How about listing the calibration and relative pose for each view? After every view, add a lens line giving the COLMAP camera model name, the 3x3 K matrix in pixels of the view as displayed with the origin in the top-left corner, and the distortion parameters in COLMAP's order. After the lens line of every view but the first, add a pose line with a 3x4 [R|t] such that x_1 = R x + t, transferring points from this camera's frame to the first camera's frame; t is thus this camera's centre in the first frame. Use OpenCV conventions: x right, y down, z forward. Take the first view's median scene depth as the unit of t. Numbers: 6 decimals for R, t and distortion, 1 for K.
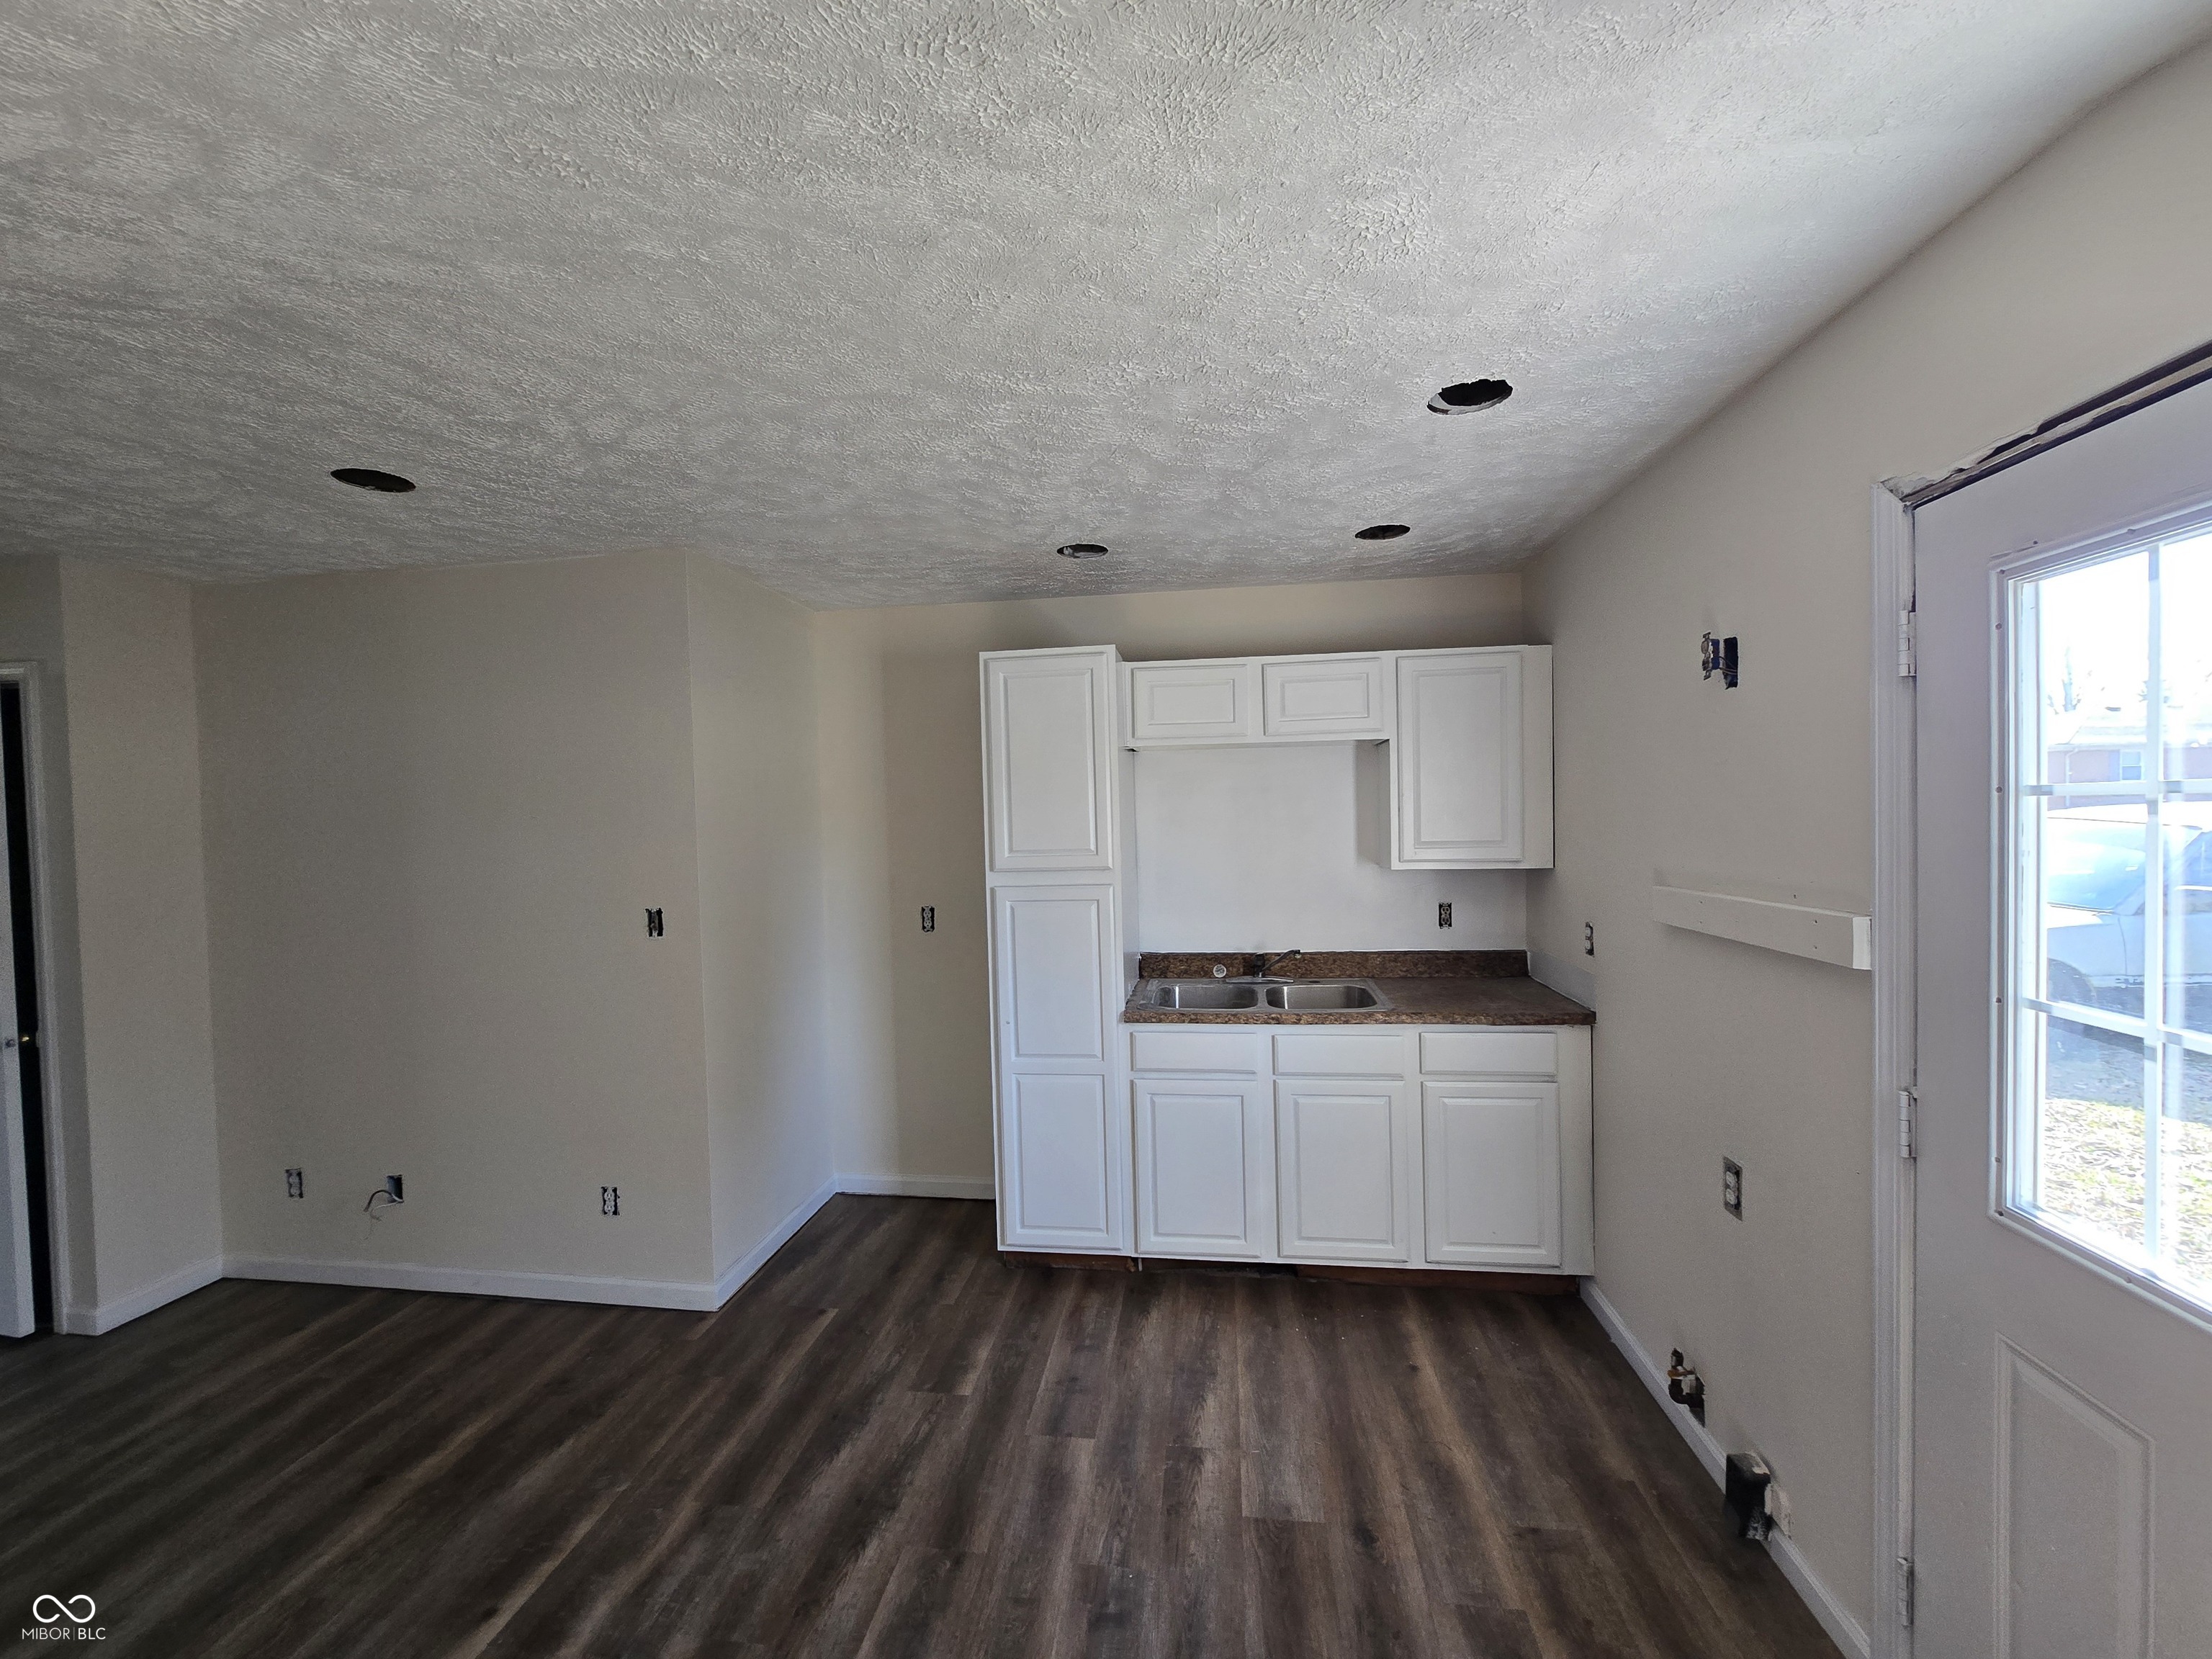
lens RADIAL K [[904.7, 0, 1096.3], [0, 904.7, 838.9], [0, 0, 1]] dist [-0.003352, 0.000090]
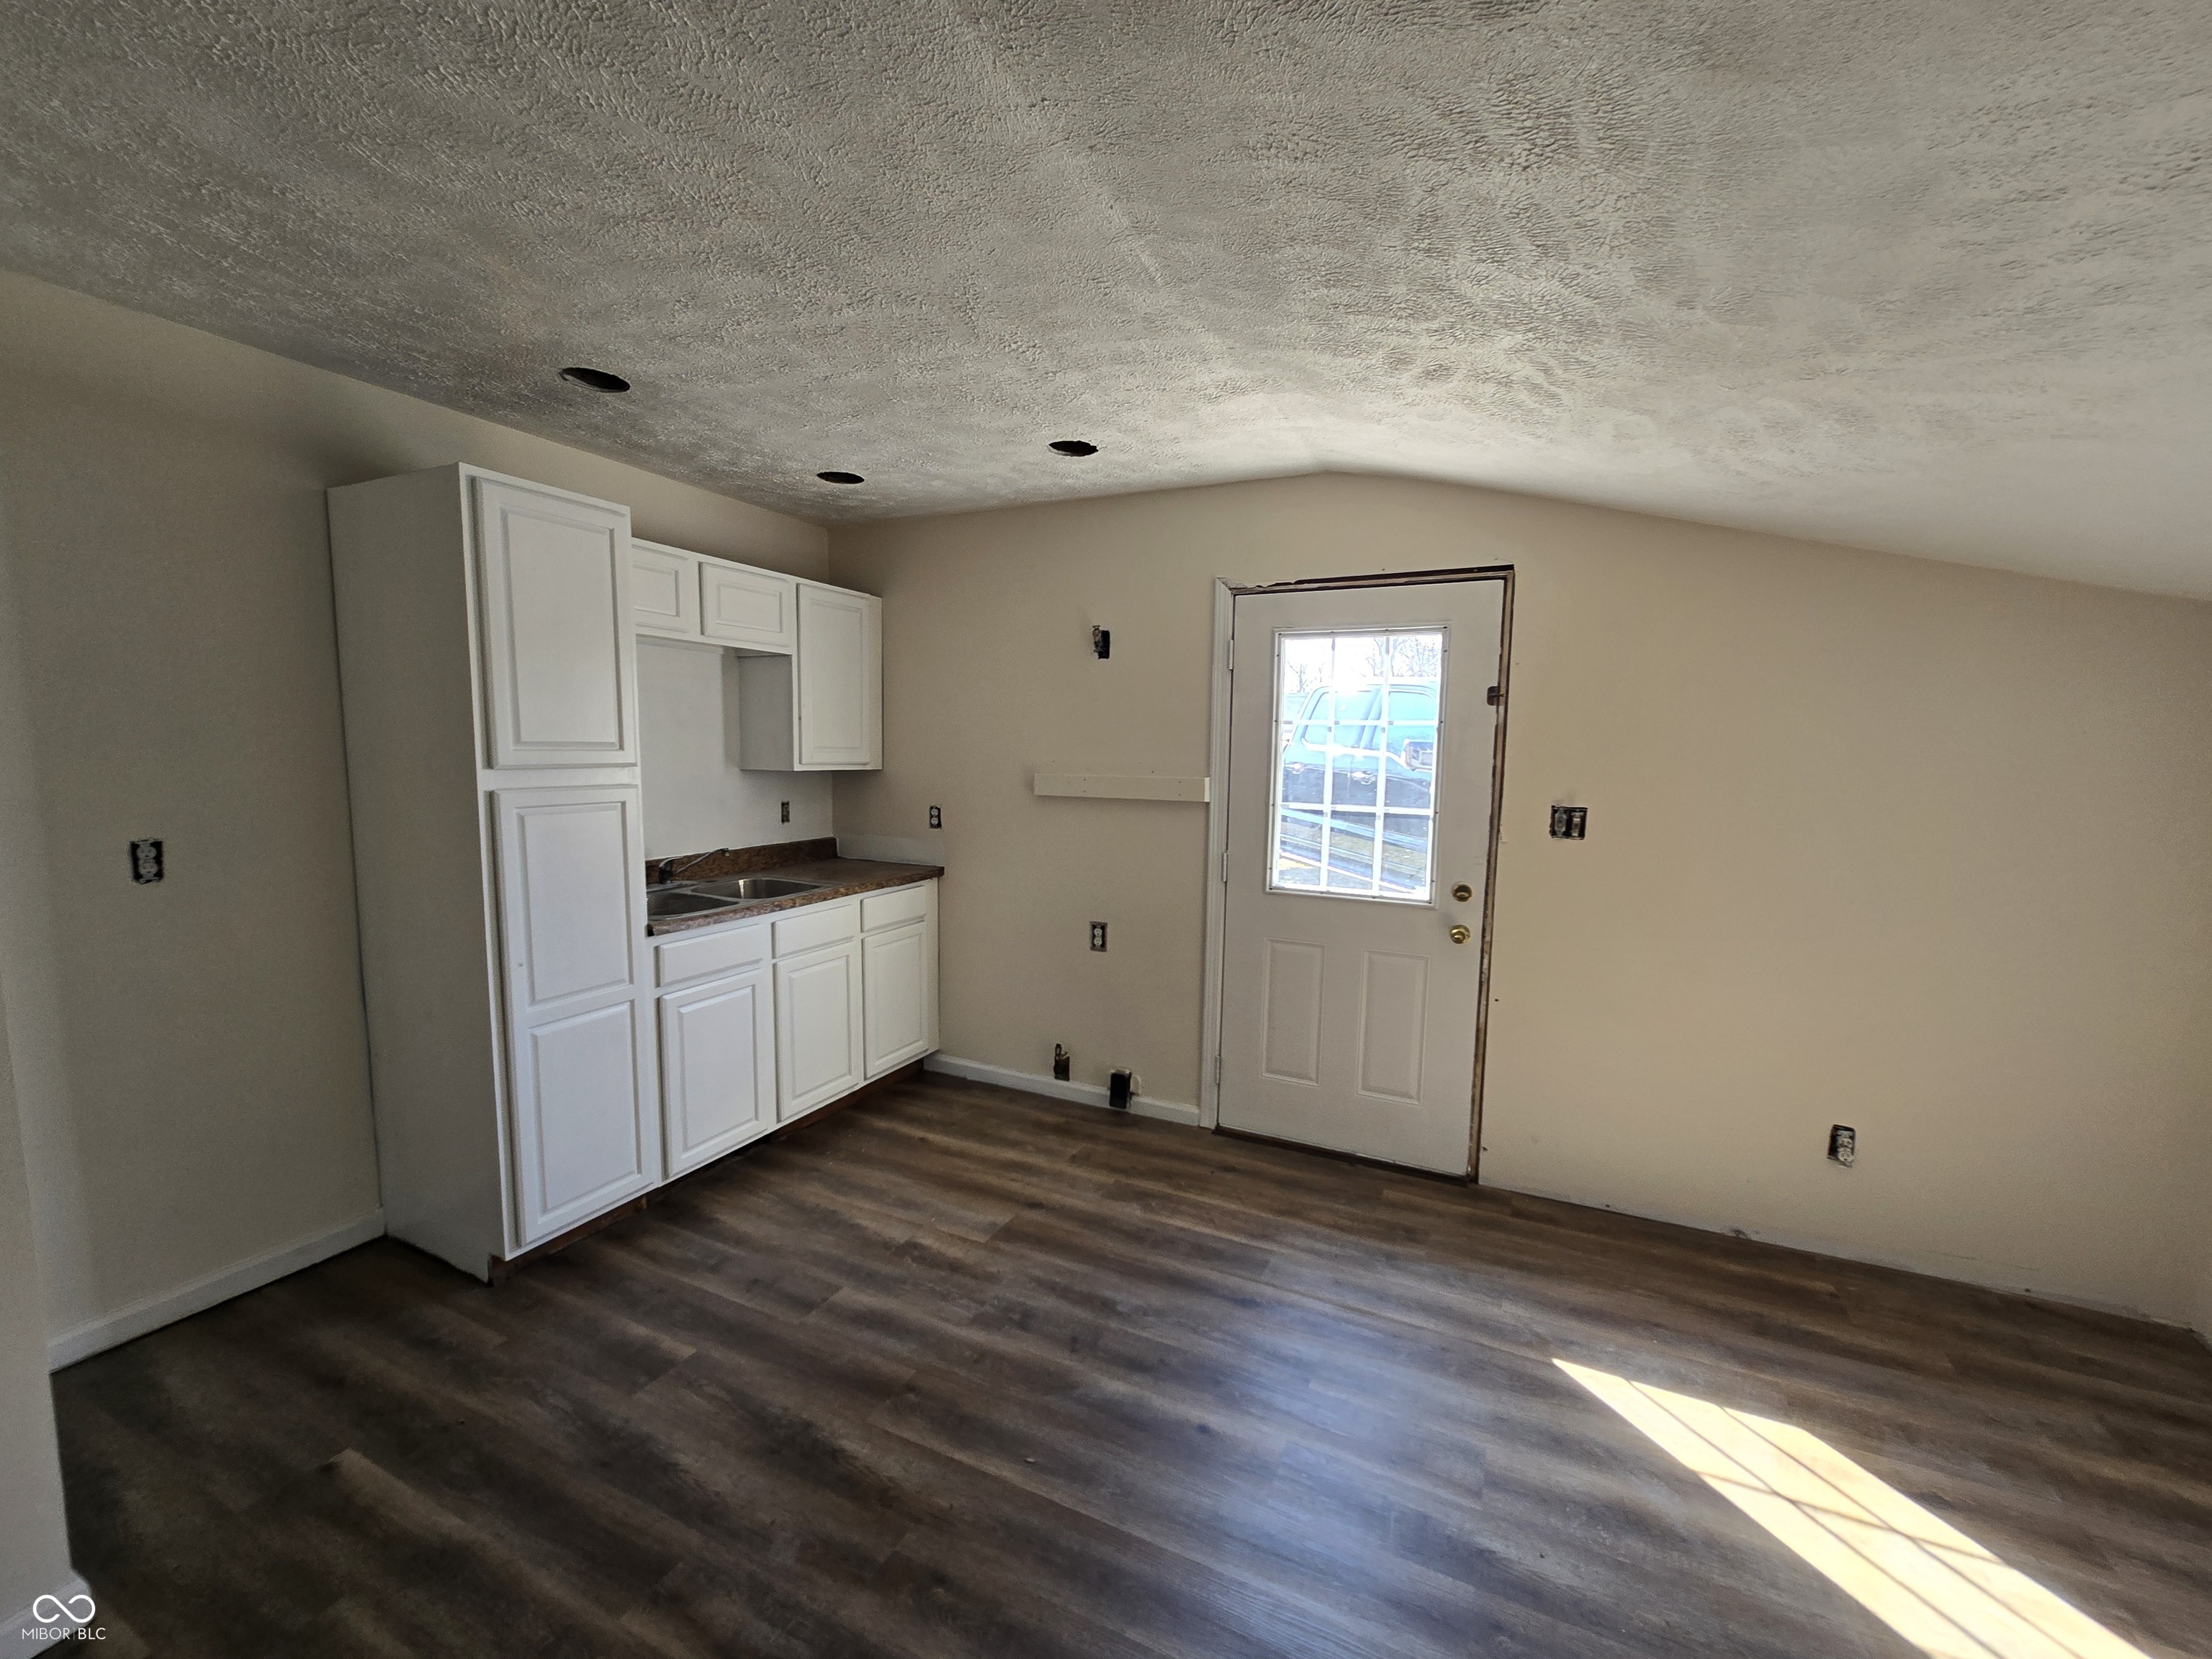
lens RADIAL K [[904.7, 0, 1096.3], [0, 904.7, 838.9], [0, 0, 1]] dist [-0.003352, 0.000090]
pose [[0.309553, -0.067424, 0.948489, -0.821158], [-0.001064, 0.997458, 0.071252, 0.048644], [-0.950882, -0.023066, 0.308694, 0.359778]]
